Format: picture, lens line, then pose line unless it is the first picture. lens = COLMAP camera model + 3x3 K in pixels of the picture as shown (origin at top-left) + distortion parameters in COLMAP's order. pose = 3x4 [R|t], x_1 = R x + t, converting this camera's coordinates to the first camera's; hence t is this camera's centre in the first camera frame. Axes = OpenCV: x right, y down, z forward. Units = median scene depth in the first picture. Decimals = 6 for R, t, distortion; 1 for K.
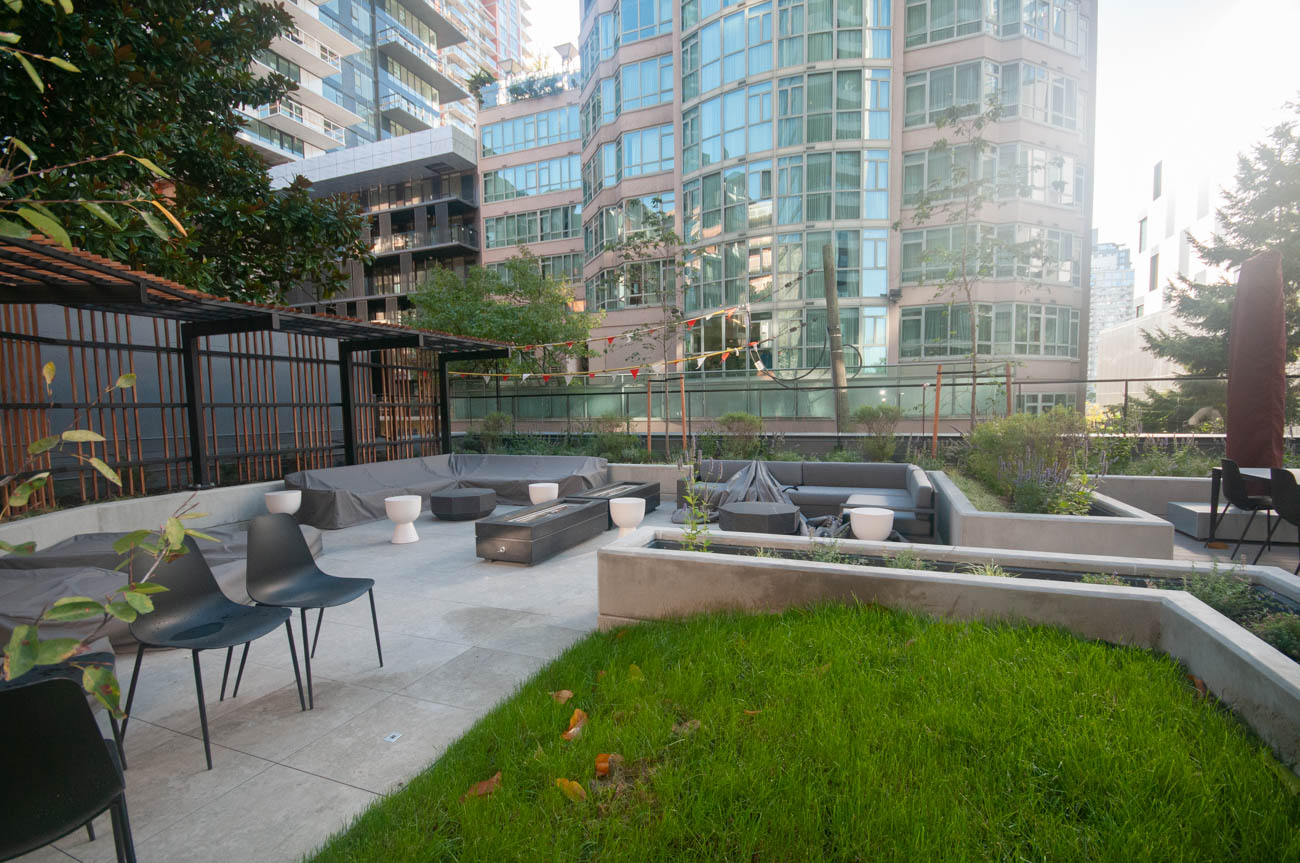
lens RADIAL K [[578.9, 0, 653.3], [0, 578.9, 447.4], [0, 0, 1]] dist [0.021733, -0.017819]
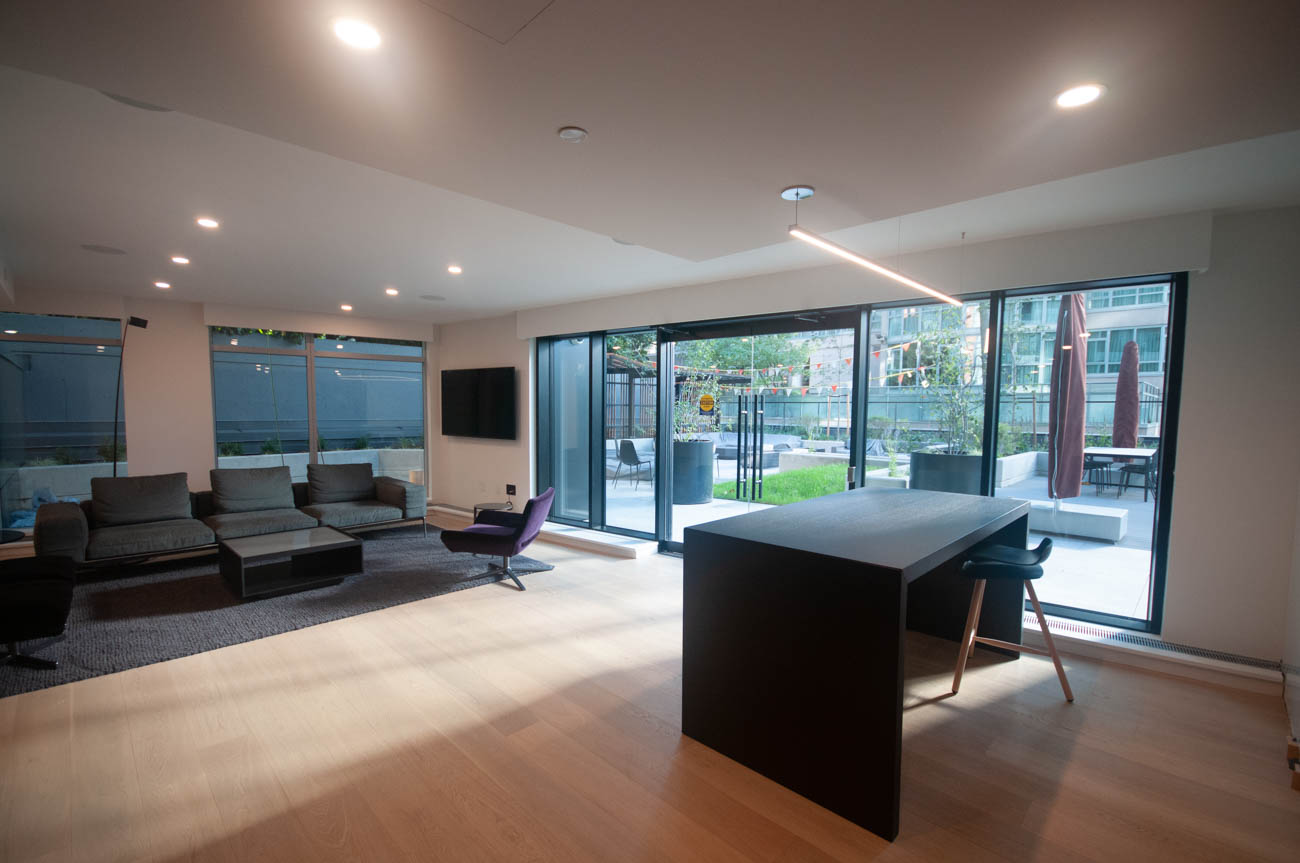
lens RADIAL K [[568.3, 0, 650.6], [0, 568.3, 449.8], [0, 0, 1]] dist [0.000718, 0.000158]
pose [[0.919309, 0.052664, -0.389996, 0.066773], [-0.051529, 0.998582, 0.013380, 0.020812], [0.390147, 0.007796, 0.920719, -0.309033]]
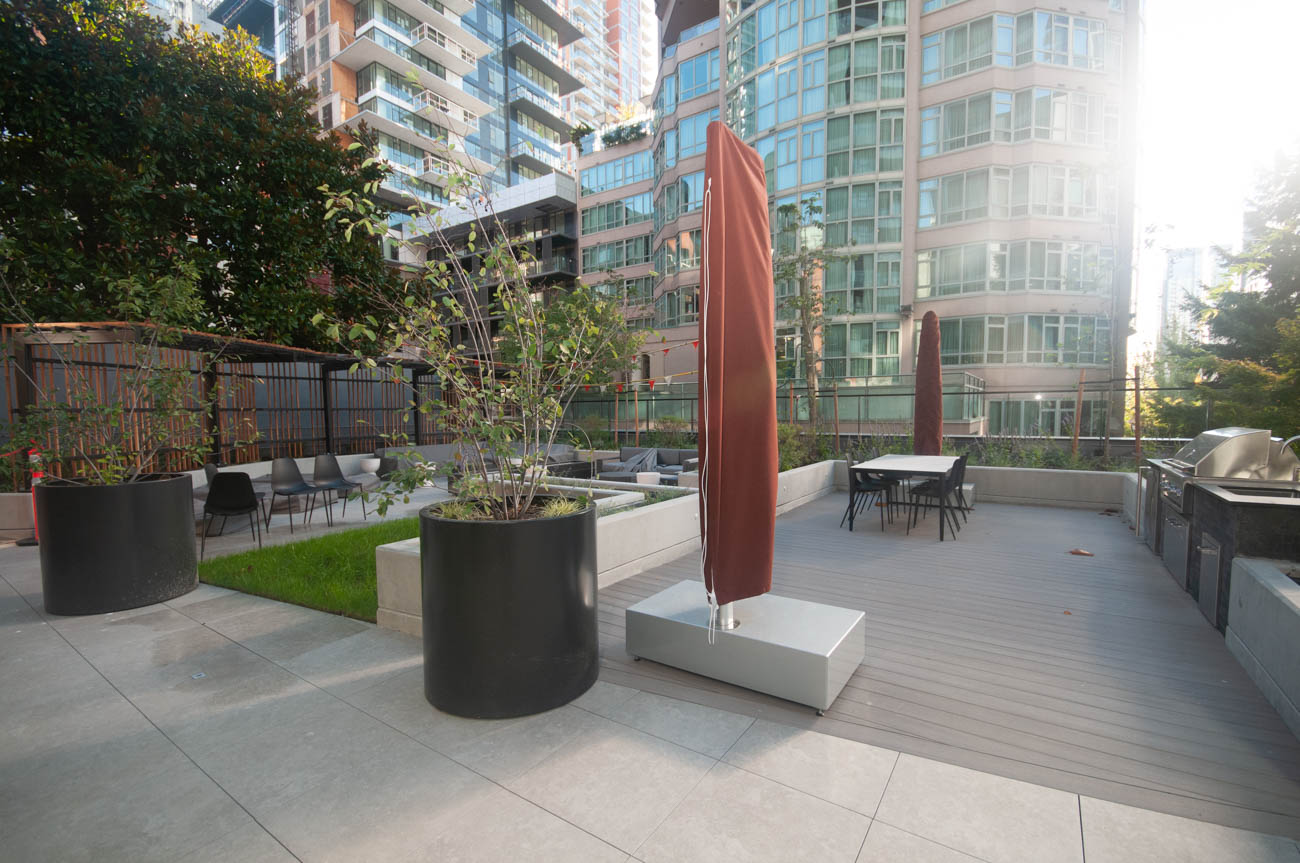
lens RADIAL K [[568.3, 0, 650.6], [0, 568.3, 449.8], [0, 0, 1]] dist [0.000718, 0.000158]
pose [[0.975915, 0.021174, -0.217120, 0.143480], [-0.020665, 0.999776, 0.004618, 0.006039], [0.217169, -0.000020, 0.976134, -0.125654]]
